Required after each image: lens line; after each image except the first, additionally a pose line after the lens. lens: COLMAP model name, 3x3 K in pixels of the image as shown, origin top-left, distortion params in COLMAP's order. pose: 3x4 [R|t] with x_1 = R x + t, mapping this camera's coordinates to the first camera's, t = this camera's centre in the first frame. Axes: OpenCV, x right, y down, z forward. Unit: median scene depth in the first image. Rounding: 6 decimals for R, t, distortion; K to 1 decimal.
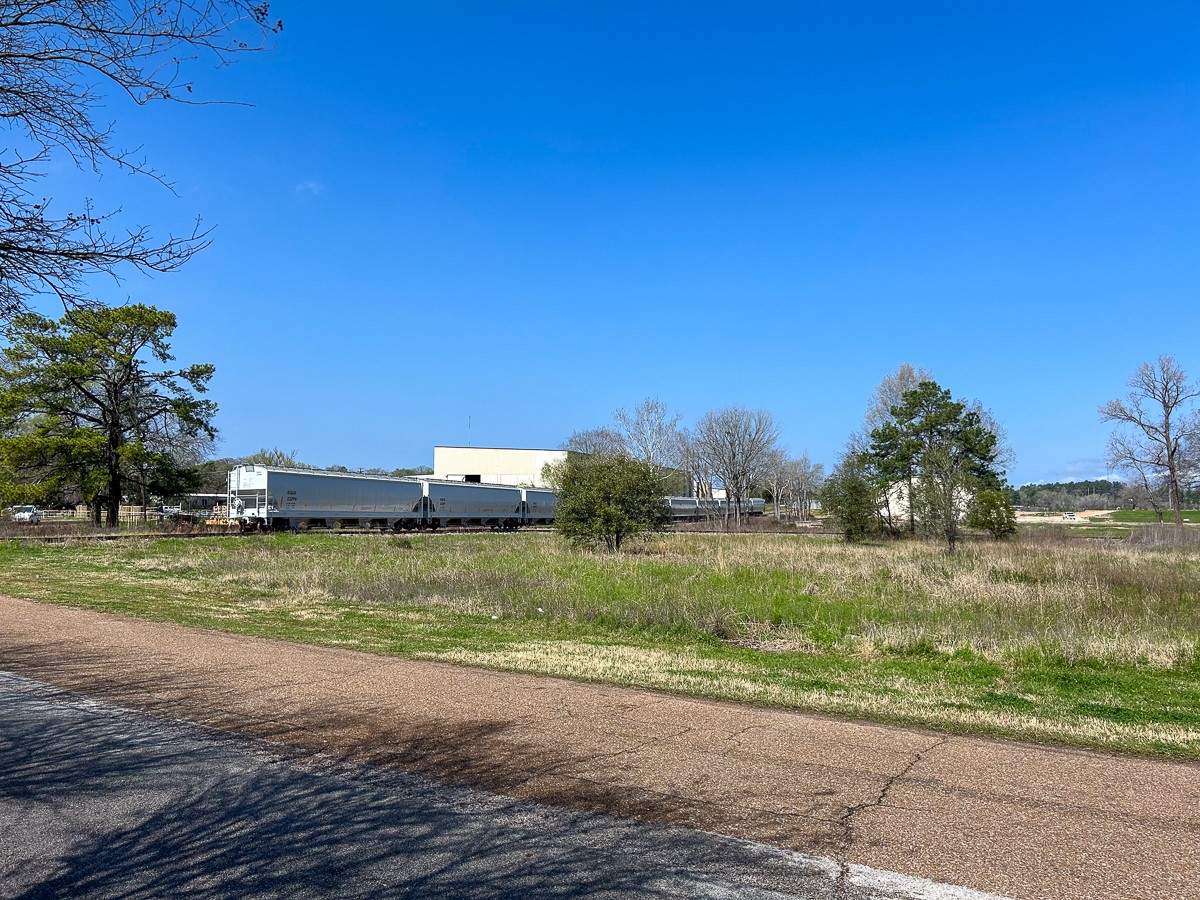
lens RADIAL K [[900.7, 0, 611.4], [0, 900.7, 448.8], [0, 0, 1]] dist [0.047703, -0.054439]
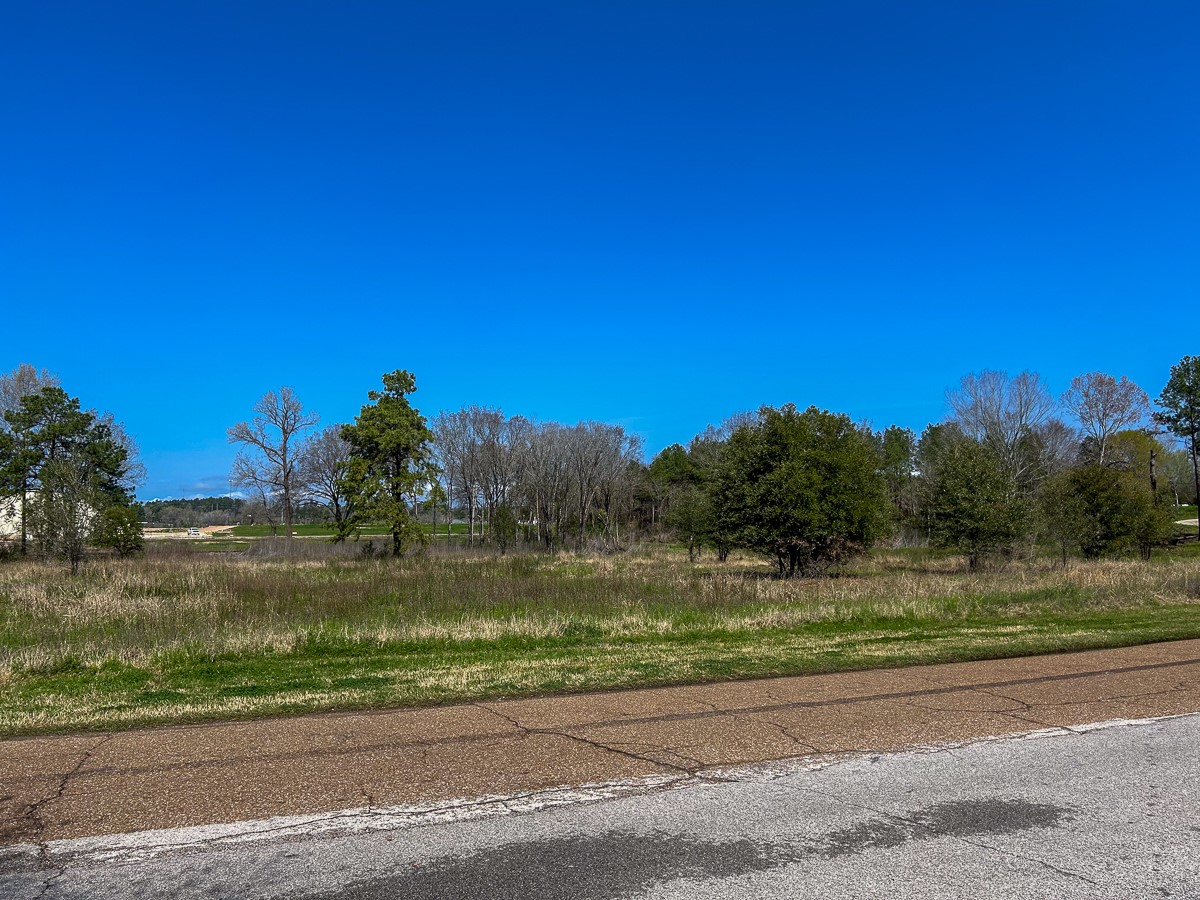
lens RADIAL K [[900.7, 0, 599.5], [0, 900.7, 441.8], [0, 0, 1]] dist [0.047703, -0.054439]
pose [[0.631803, 0.060671, 0.772751, -0.058399], [-0.041108, 0.998152, -0.044758, -0.004915], [-0.774038, -0.003488, 0.633130, -0.069306]]
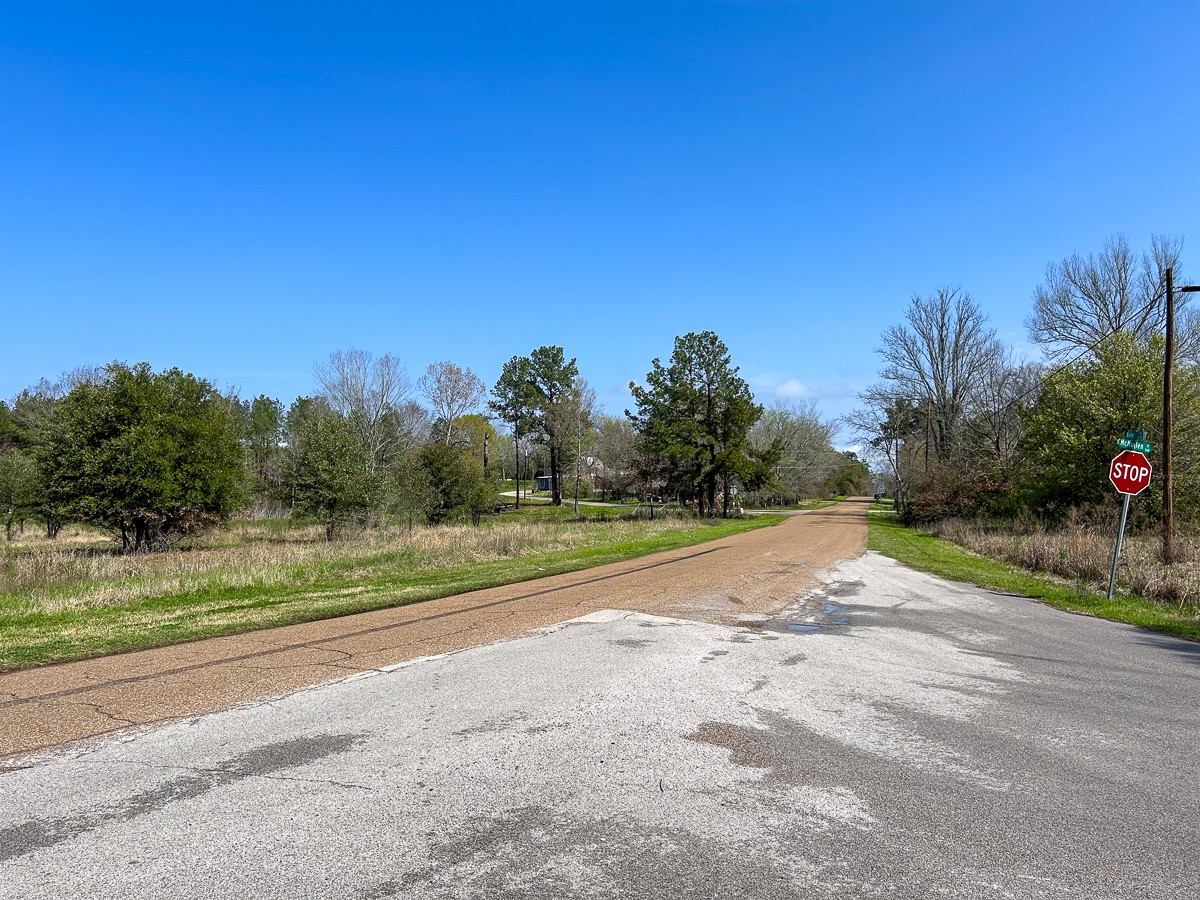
lens RADIAL K [[900.7, 0, 609.9], [0, 900.7, 455.0], [0, 0, 1]] dist [0.047703, -0.054439]
pose [[0.002718, 0.036279, 0.999338, -0.078914], [-0.064494, 0.997268, -0.036029, -0.004997], [-0.997914, -0.064353, 0.005050, -0.094631]]
